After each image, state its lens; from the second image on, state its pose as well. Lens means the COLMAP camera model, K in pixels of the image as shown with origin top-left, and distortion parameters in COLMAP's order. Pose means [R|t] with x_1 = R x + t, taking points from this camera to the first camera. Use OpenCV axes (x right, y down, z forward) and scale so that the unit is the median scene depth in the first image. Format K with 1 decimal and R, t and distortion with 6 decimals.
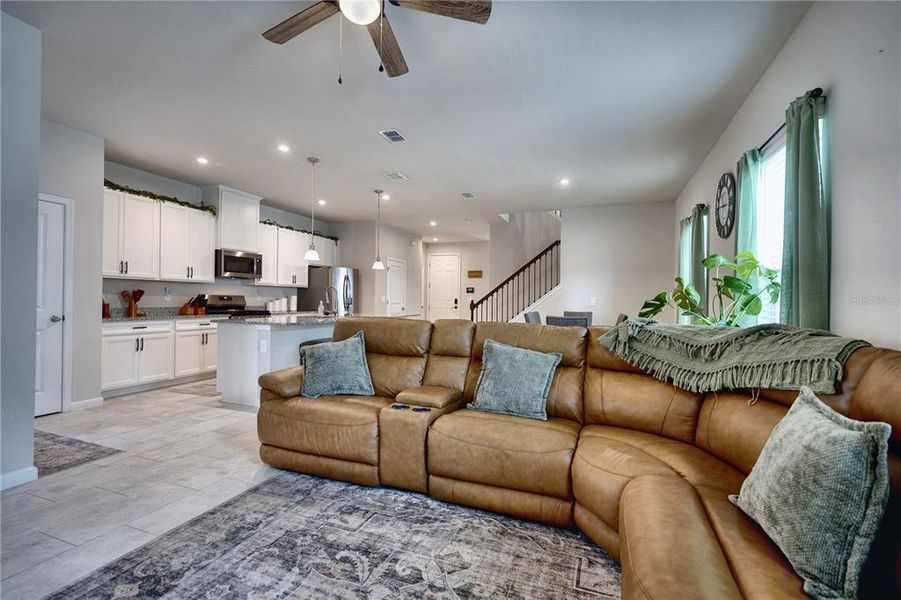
lens RADIAL K [[410.8, 0, 455.7], [0, 410.8, 298.6], [0, 0, 1]] dist [0.002313, 0.000519]
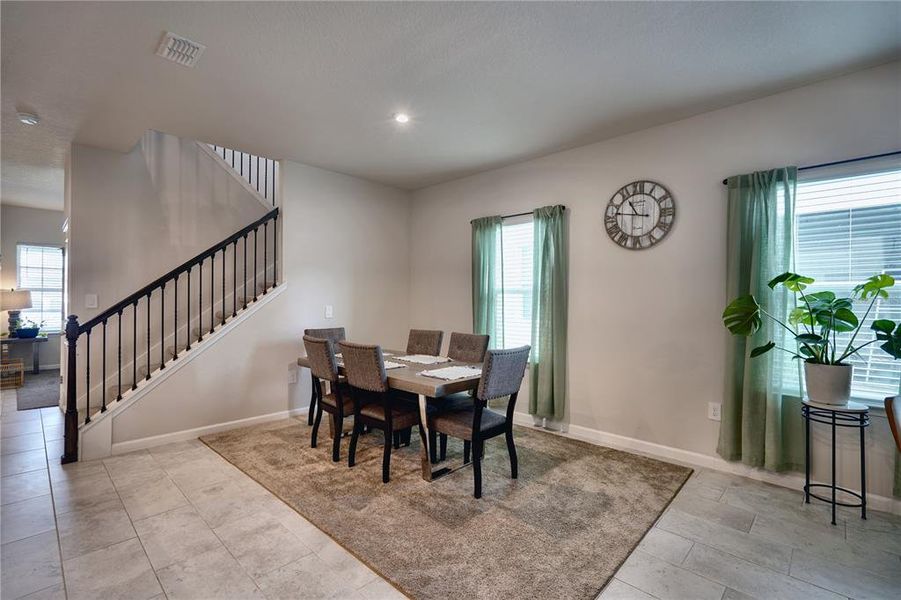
lens RADIAL K [[410.8, 0, 455.7], [0, 410.8, 298.6], [0, 0, 1]] dist [0.002313, 0.000519]
pose [[0.394243, -0.008652, 0.918965, -0.199584], [-0.001595, 0.999948, 0.010098, -0.019469], [-0.919005, -0.005447, 0.394209, 0.514915]]
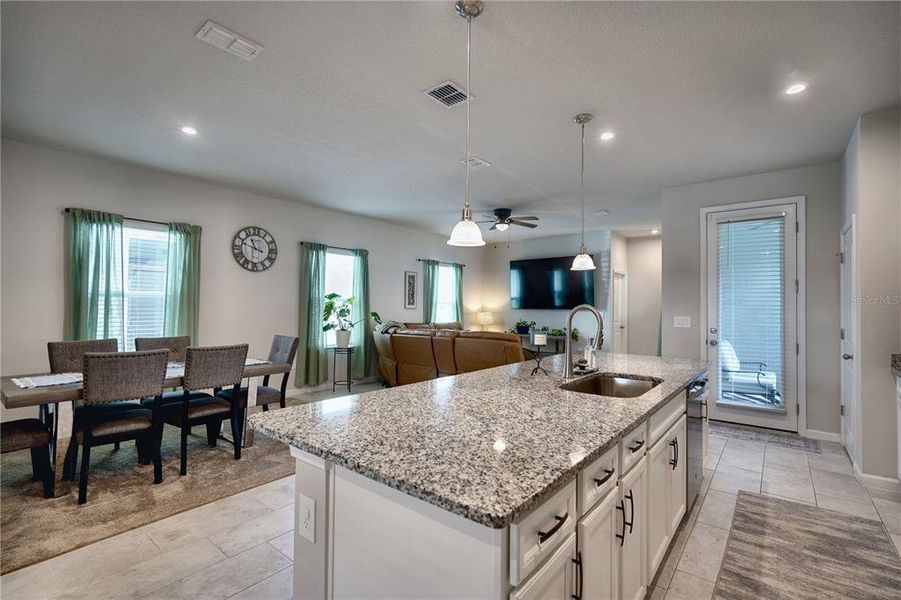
lens RADIAL K [[410.8, 0, 455.7], [0, 410.8, 298.6], [0, 0, 1]] dist [0.002313, 0.000519]
pose [[-0.952895, -0.010641, 0.303115, -0.238721], [-0.016296, 0.999737, -0.016132, -0.017660], [-0.302863, -0.020311, -0.952818, 1.106906]]
